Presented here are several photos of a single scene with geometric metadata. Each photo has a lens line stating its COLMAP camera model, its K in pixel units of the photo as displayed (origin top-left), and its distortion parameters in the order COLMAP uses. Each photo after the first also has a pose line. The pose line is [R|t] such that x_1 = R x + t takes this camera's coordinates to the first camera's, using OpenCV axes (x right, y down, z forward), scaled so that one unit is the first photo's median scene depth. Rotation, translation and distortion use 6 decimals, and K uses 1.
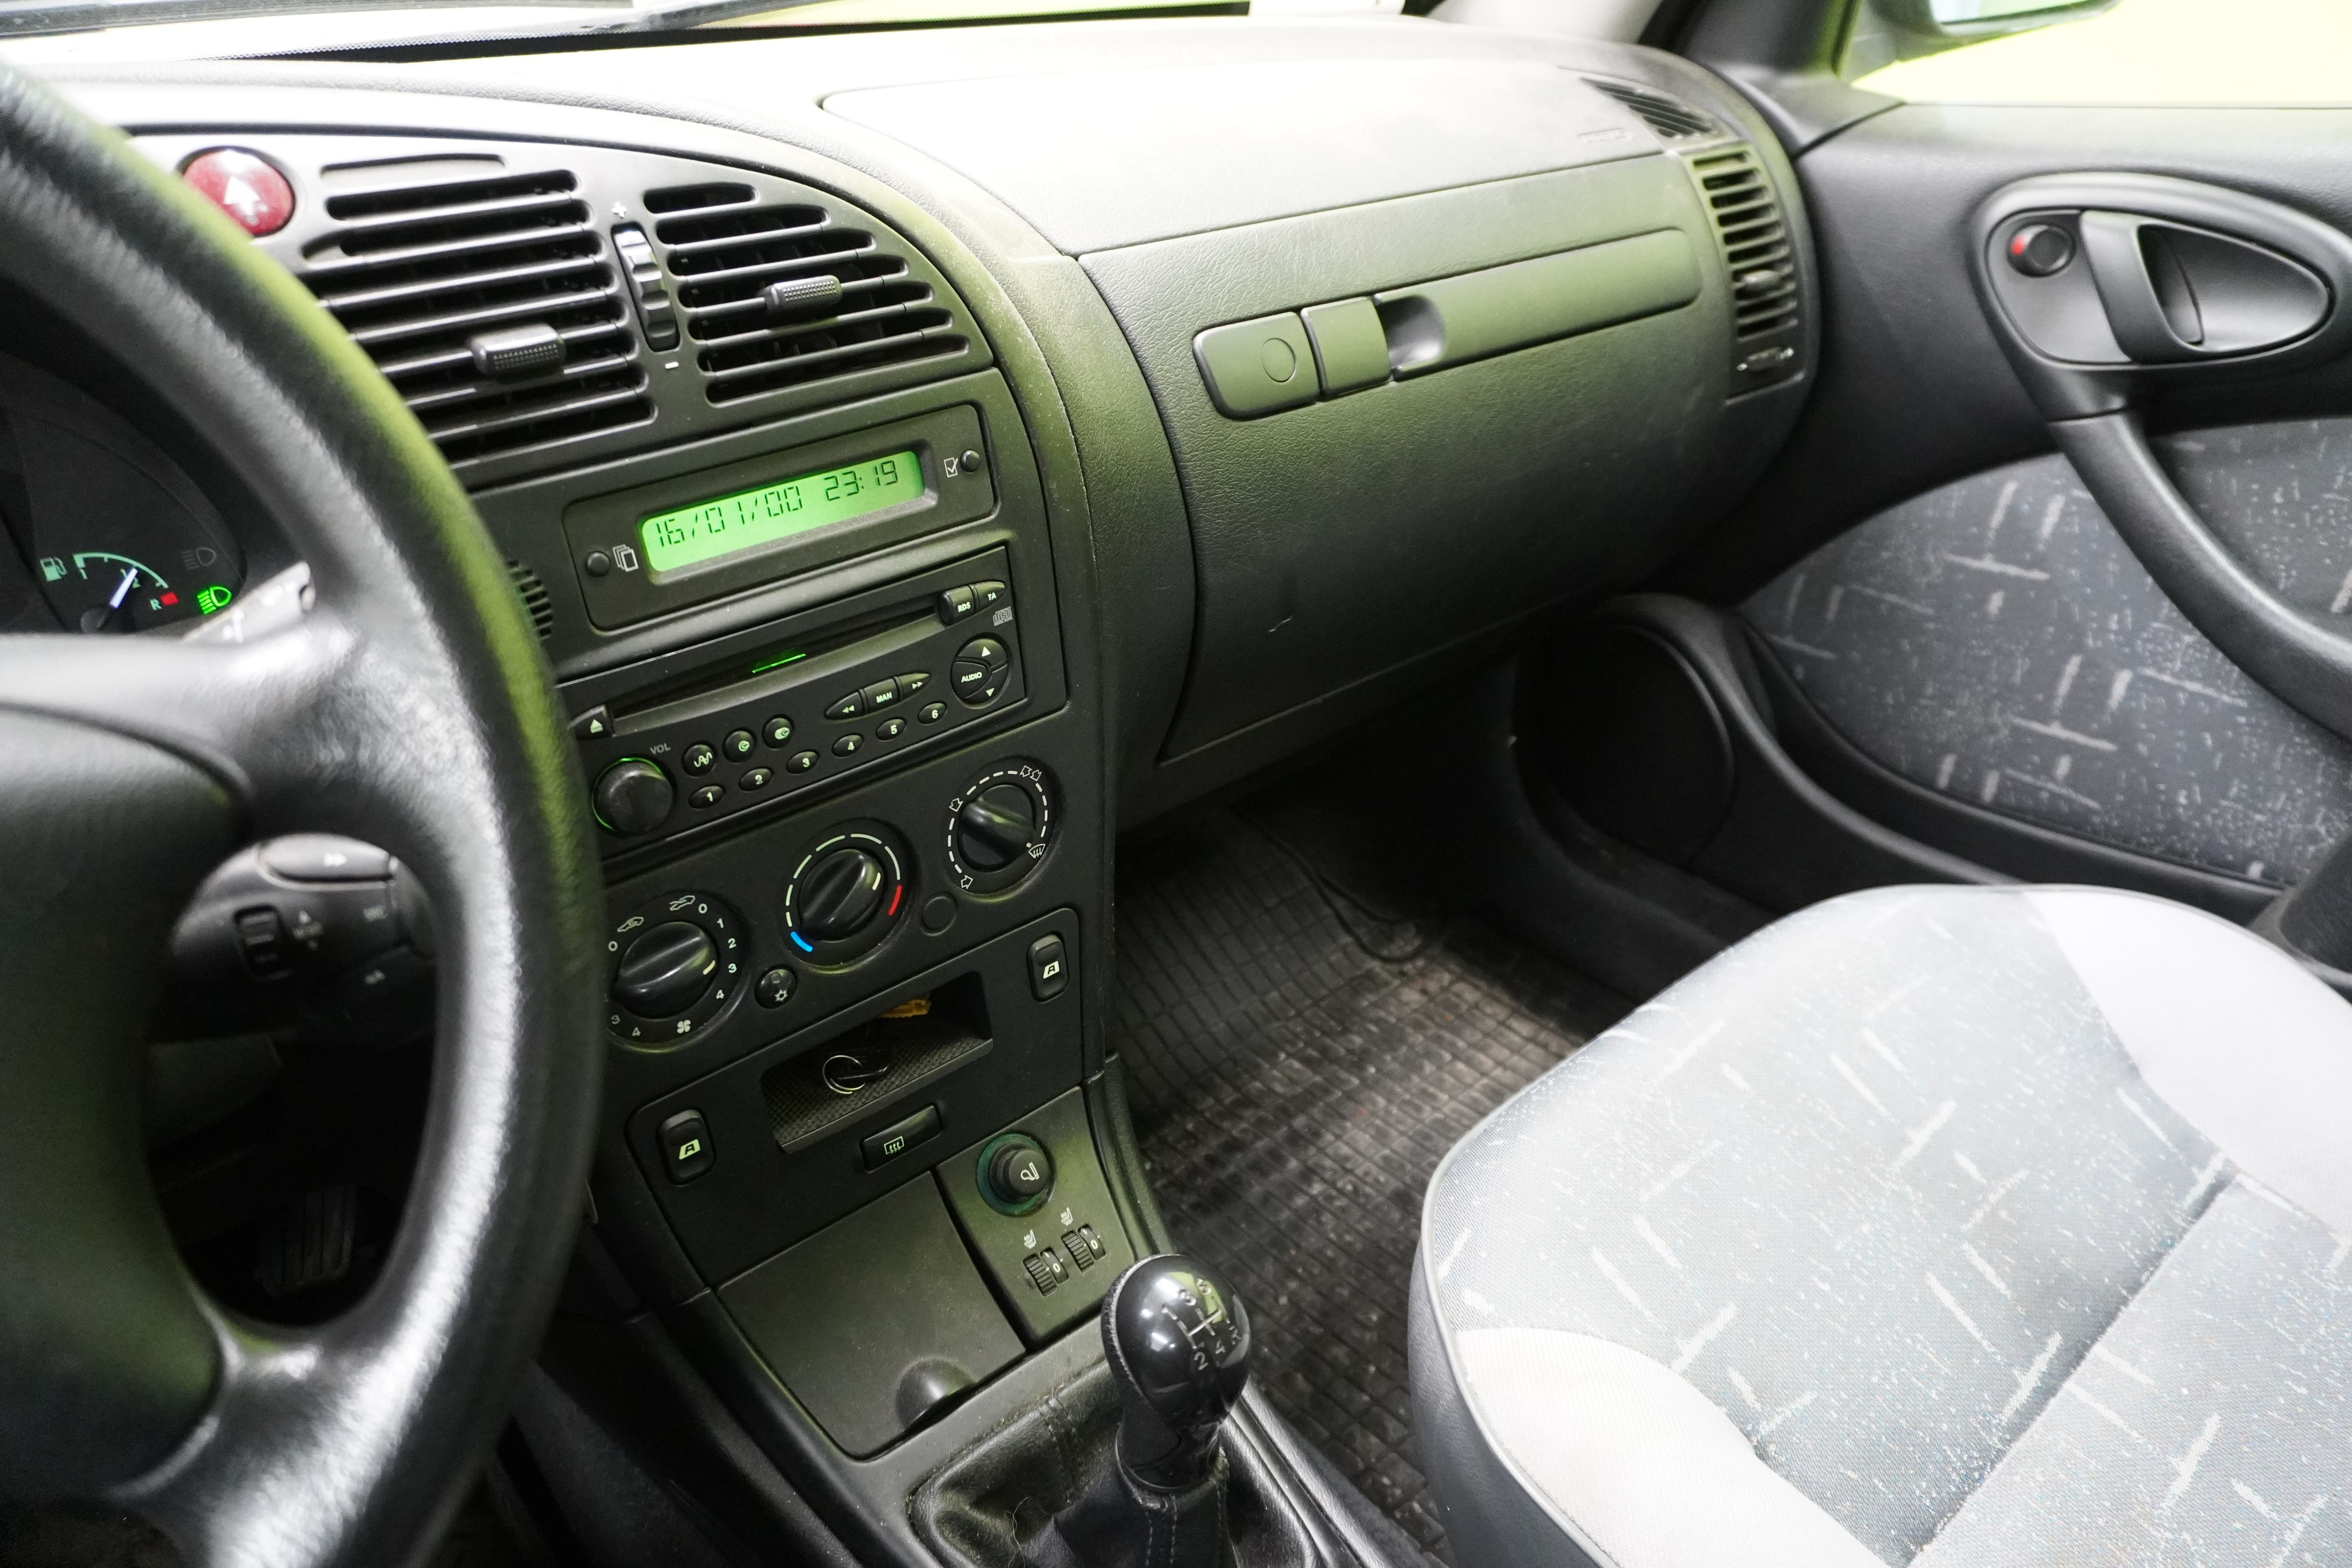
lens RADIAL K [[1530.9, 0, 1176.0], [0, 1530.9, 784.0], [0, 0, 1]] dist [-0.051009, 0.000515]
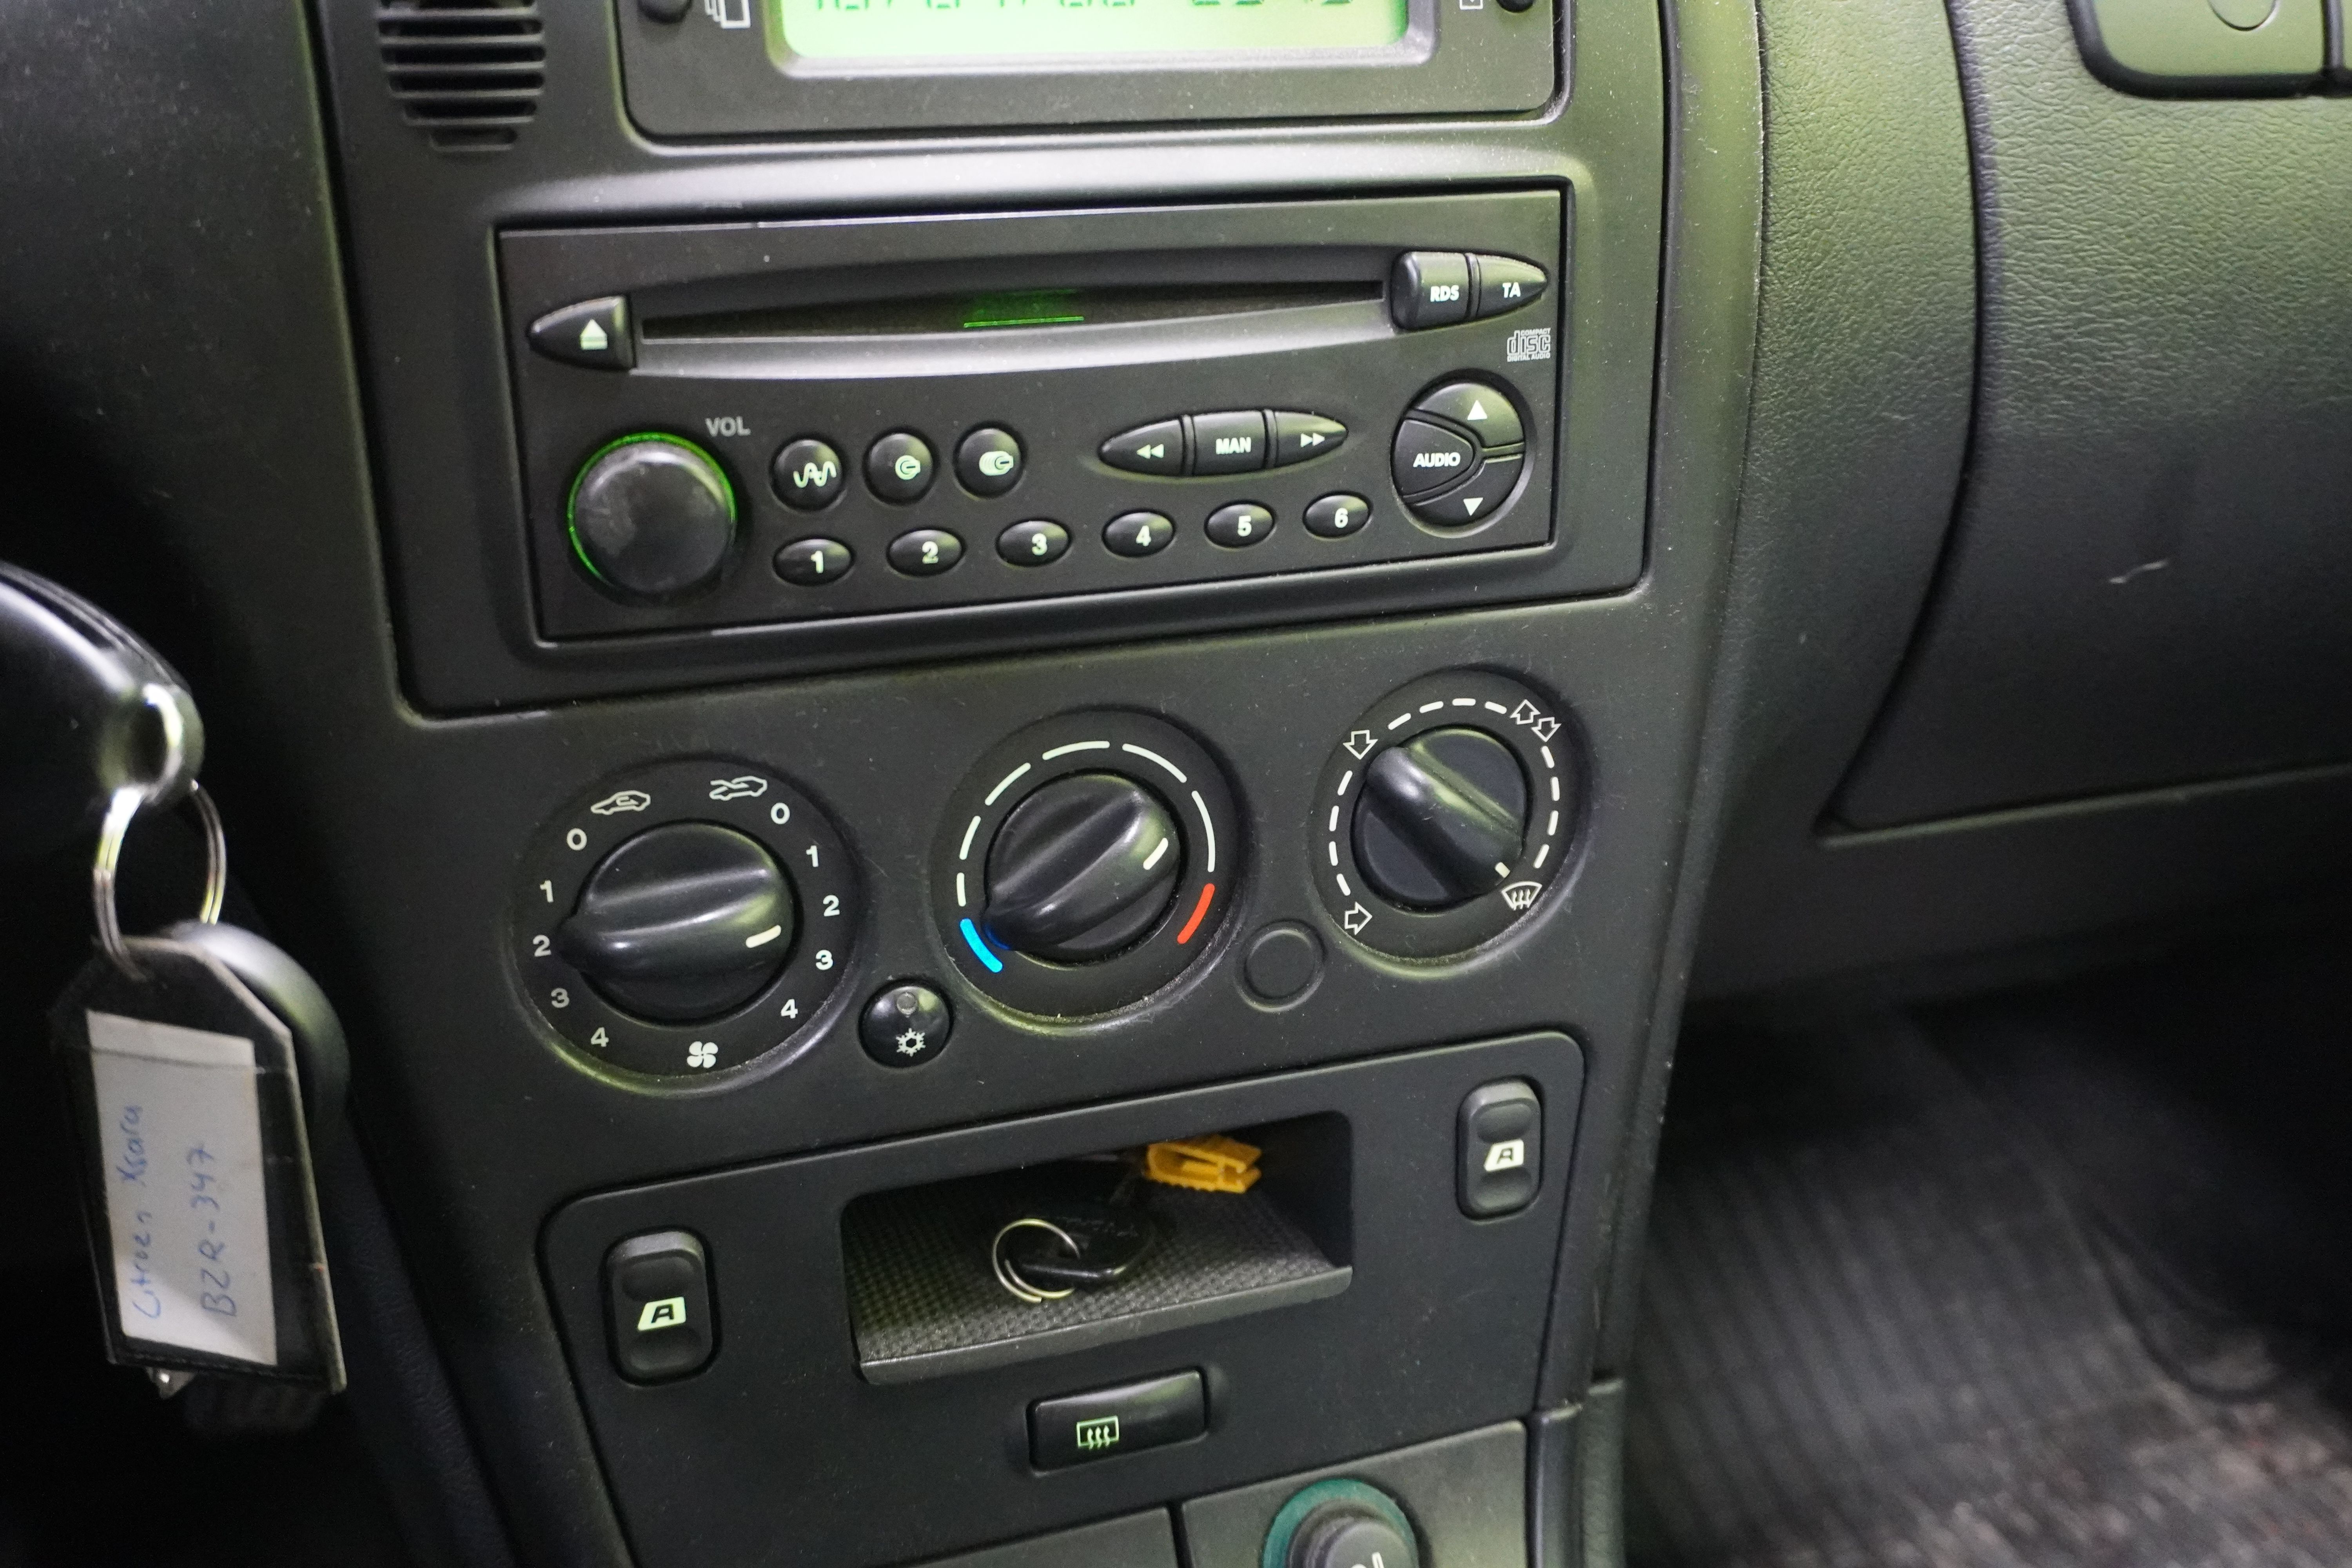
lens RADIAL K [[2112.1, 0, 1176.0], [0, 2112.1, 784.0], [0, 0, 1]] dist [-0.011006, -0.002161]
pose [[0.930054, 0.172125, -0.324613, 0.016555], [-0.207771, 0.975040, -0.078278, 0.086337], [0.303037, 0.140248, 0.942602, 0.358523]]
